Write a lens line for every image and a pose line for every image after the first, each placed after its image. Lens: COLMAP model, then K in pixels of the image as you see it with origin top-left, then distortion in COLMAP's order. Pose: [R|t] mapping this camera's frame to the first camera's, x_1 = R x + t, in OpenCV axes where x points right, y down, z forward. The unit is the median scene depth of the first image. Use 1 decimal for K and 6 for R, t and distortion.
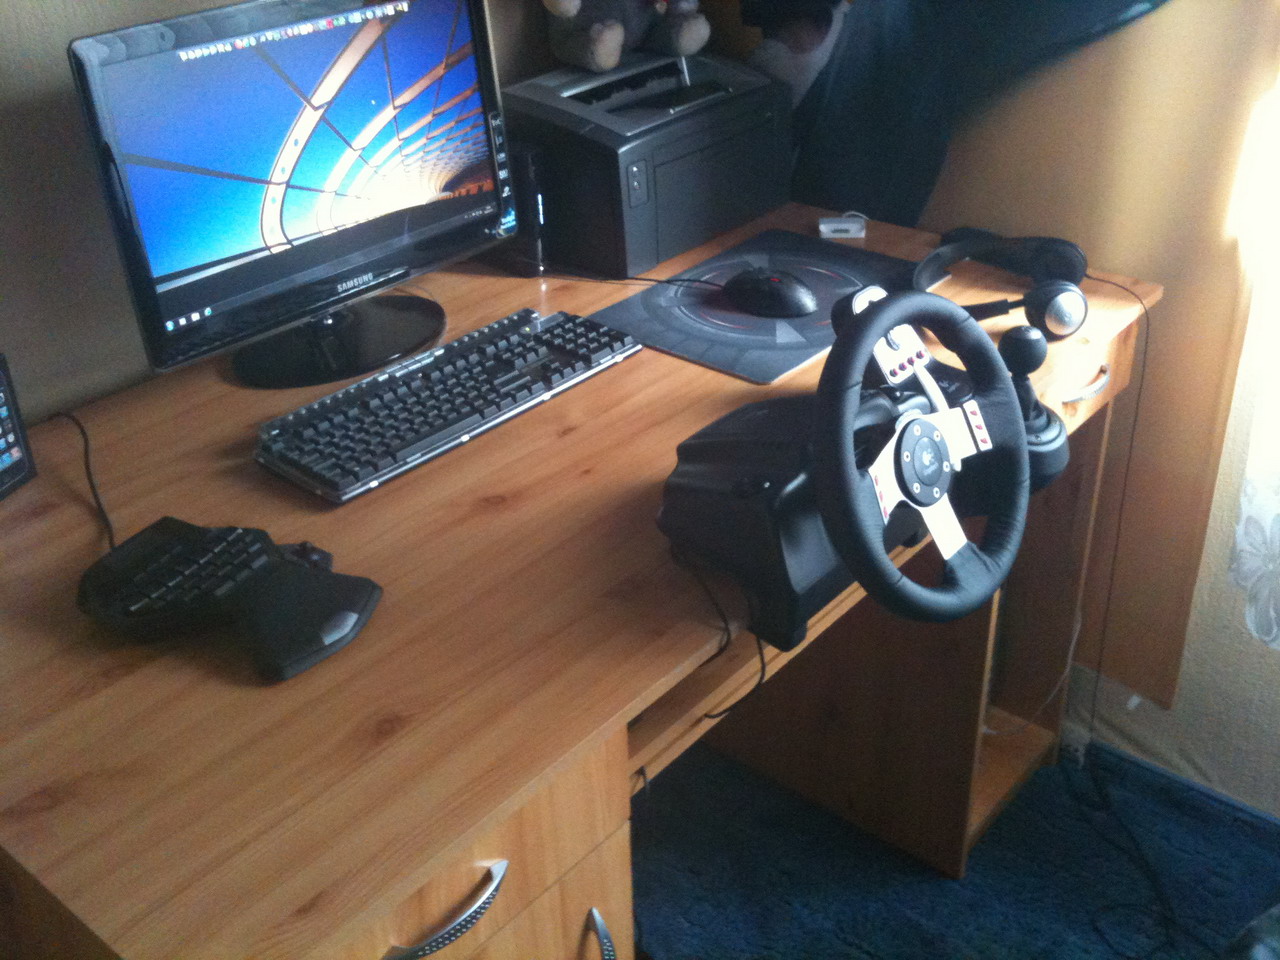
lens RADIAL K [[1272.6, 0, 642.1], [0, 1272.6, 473.8], [0, 0, 1]] dist [0.017762, 0.000000]
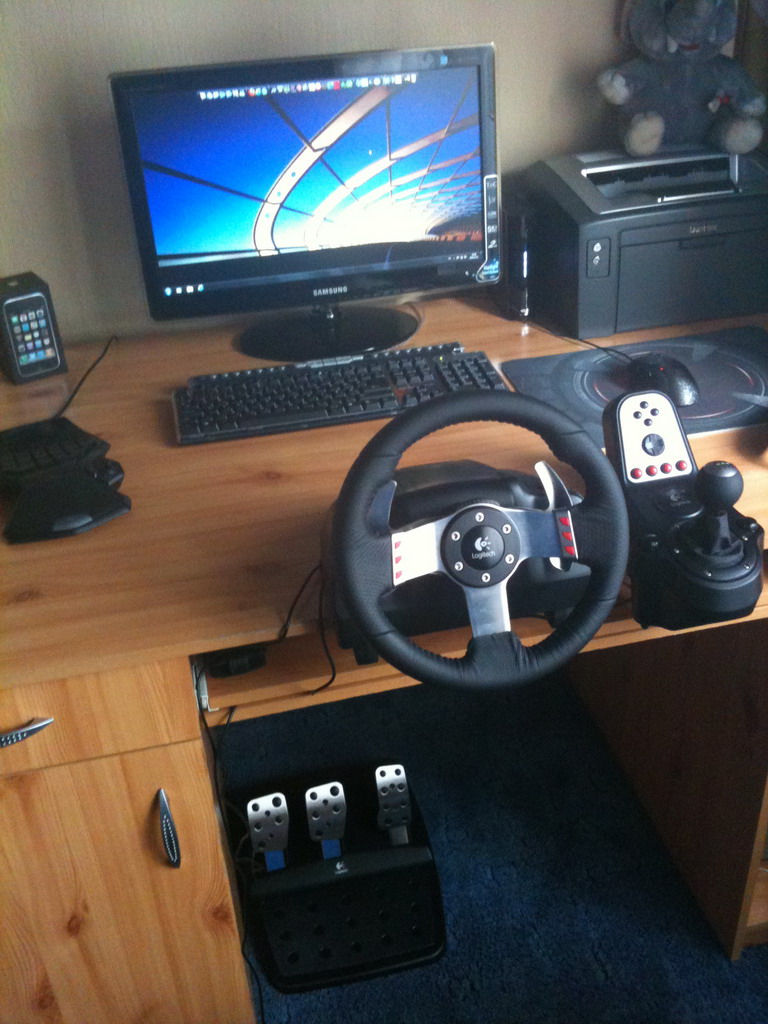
lens RADIAL K [[1018.1, 0, 385.0], [0, 1018.1, 516.4], [0, 0, 1]] dist [0.017762, 0.000000]
pose [[0.828090, 0.309140, -0.467653, 0.382354], [-0.280109, 0.950779, 0.132510, -0.087590], [0.485599, 0.021263, 0.873923, 0.136655]]
